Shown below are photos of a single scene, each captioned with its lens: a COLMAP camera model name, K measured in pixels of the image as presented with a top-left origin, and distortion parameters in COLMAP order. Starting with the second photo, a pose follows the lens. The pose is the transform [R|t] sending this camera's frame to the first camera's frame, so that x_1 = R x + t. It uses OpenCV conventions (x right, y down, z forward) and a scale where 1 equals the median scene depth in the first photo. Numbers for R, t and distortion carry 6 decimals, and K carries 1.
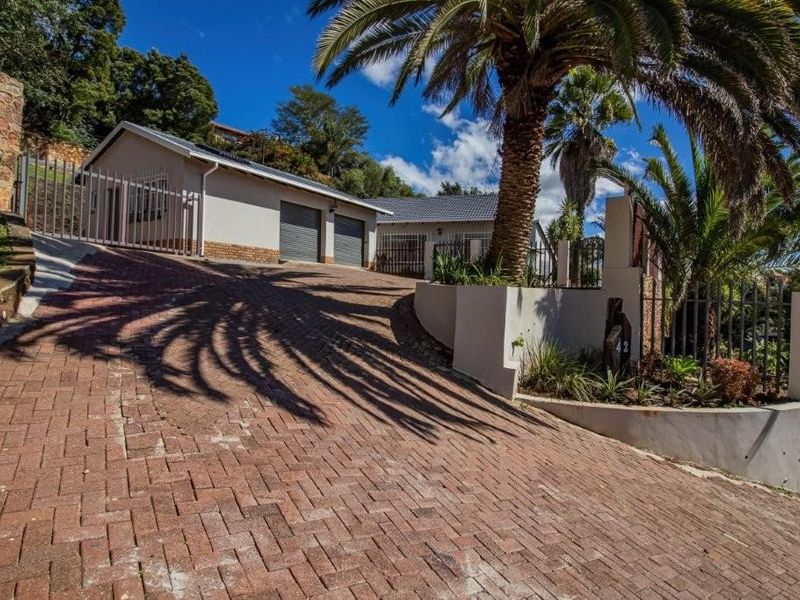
lens RADIAL K [[461.9, 0, 401.9], [0, 461.9, 295.8], [0, 0, 1]] dist [0.001822, -0.003745]
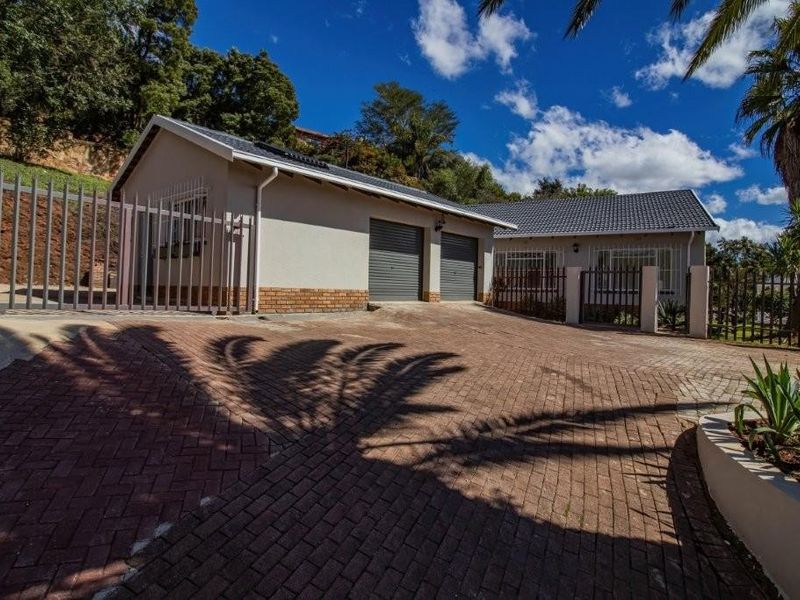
lens RADIAL K [[461.9, 0, 400.8], [0, 461.9, 297.7], [0, 0, 1]] dist [0.001822, -0.003745]
pose [[0.984664, 0.005422, -0.174379, -0.060248], [-0.004709, 0.999979, 0.004503, -0.056975], [0.174400, -0.003612, 0.984668, 0.203689]]
